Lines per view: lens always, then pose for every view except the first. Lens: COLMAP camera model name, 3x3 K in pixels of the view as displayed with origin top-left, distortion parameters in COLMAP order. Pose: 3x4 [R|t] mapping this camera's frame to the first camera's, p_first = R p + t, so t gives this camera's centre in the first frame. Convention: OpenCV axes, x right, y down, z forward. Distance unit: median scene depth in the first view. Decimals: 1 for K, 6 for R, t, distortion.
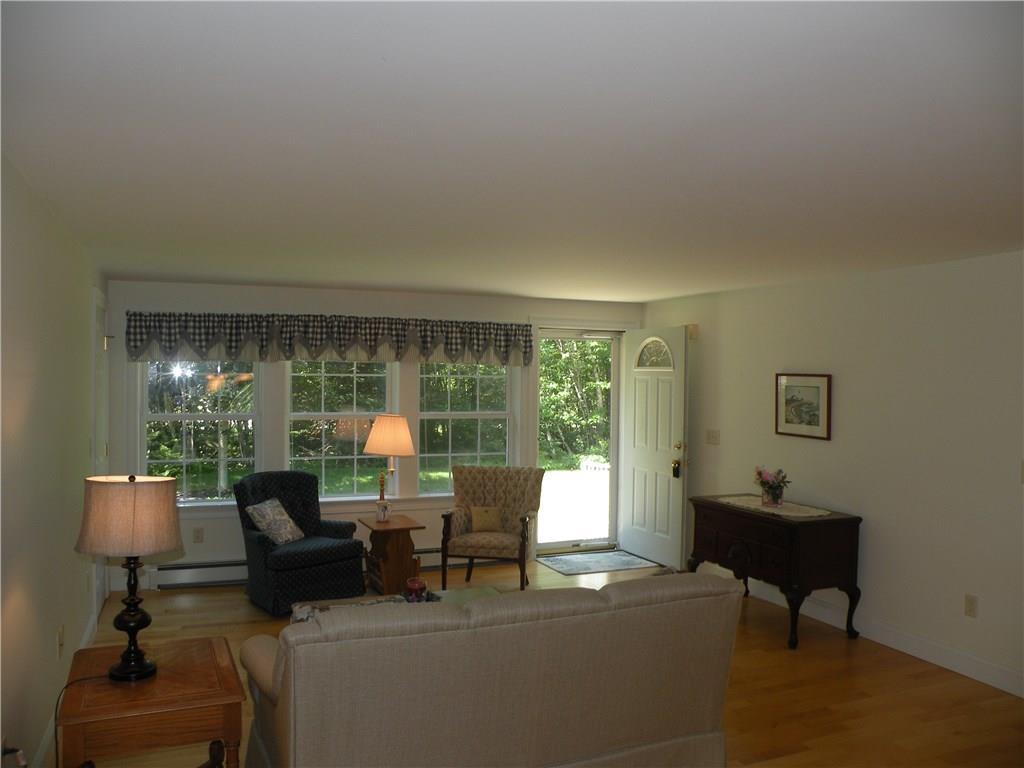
lens RADIAL K [[820.1, 0, 512.0], [0, 820.1, 384.0], [0, 0, 1]] dist [-0.162166, 0.128889]
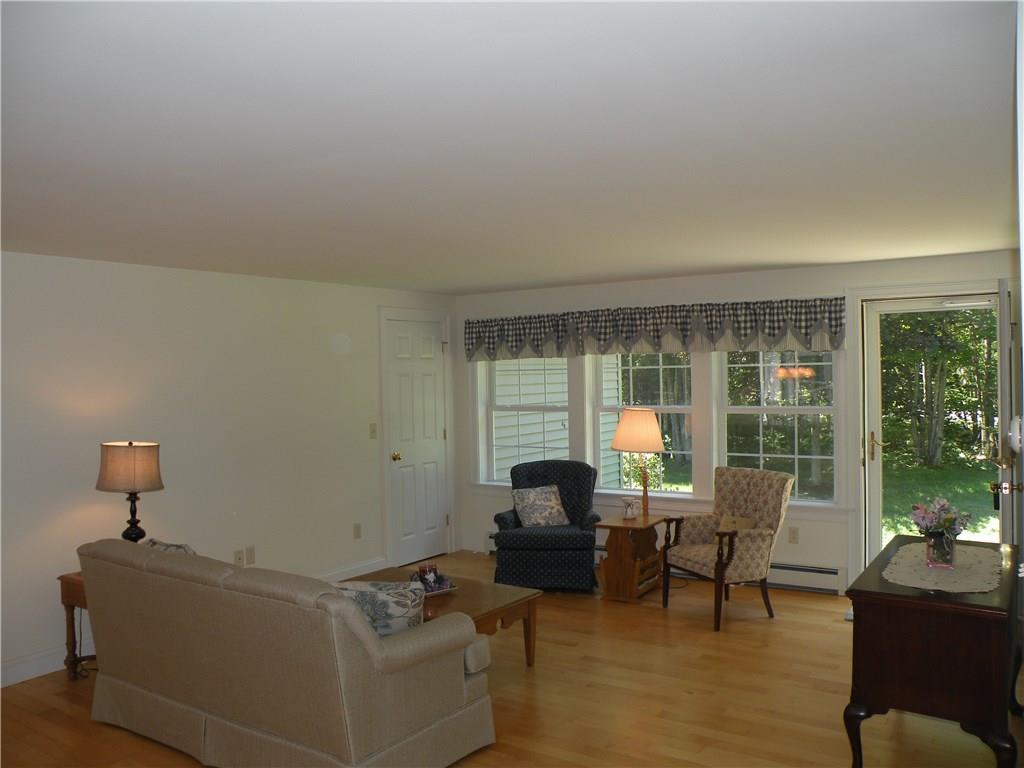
lens RADIAL K [[820.1, 0, 512.0], [0, 820.1, 384.0], [0, 0, 1]] dist [-0.162166, 0.128889]
pose [[0.555021, -0.011551, -0.831756, 0.524303], [0.018015, 0.999836, -0.001864, 0.007834], [0.831642, -0.013950, 0.555138, 0.322039]]
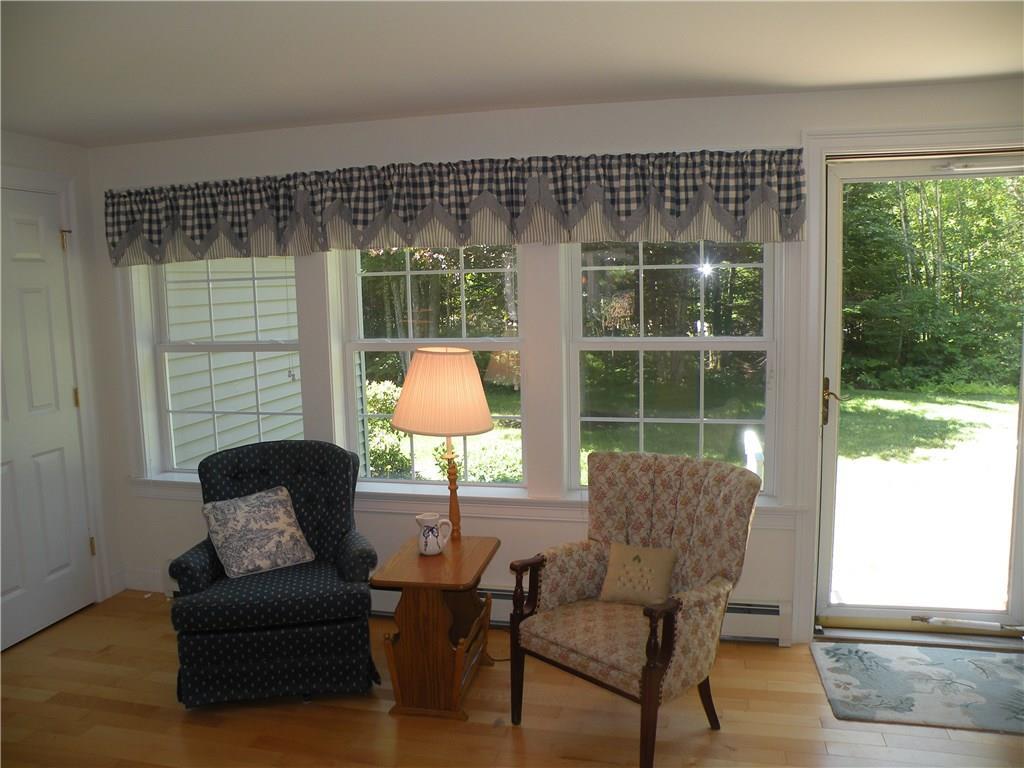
lens RADIAL K [[820.1, 0, 512.0], [0, 820.1, 384.0], [0, 0, 1]] dist [-0.162166, 0.128889]
pose [[0.810350, 0.043918, -0.584298, 0.168653], [0.025785, 0.993548, 0.110439, 0.004707], [0.585379, -0.104561, 0.803989, 0.573156]]
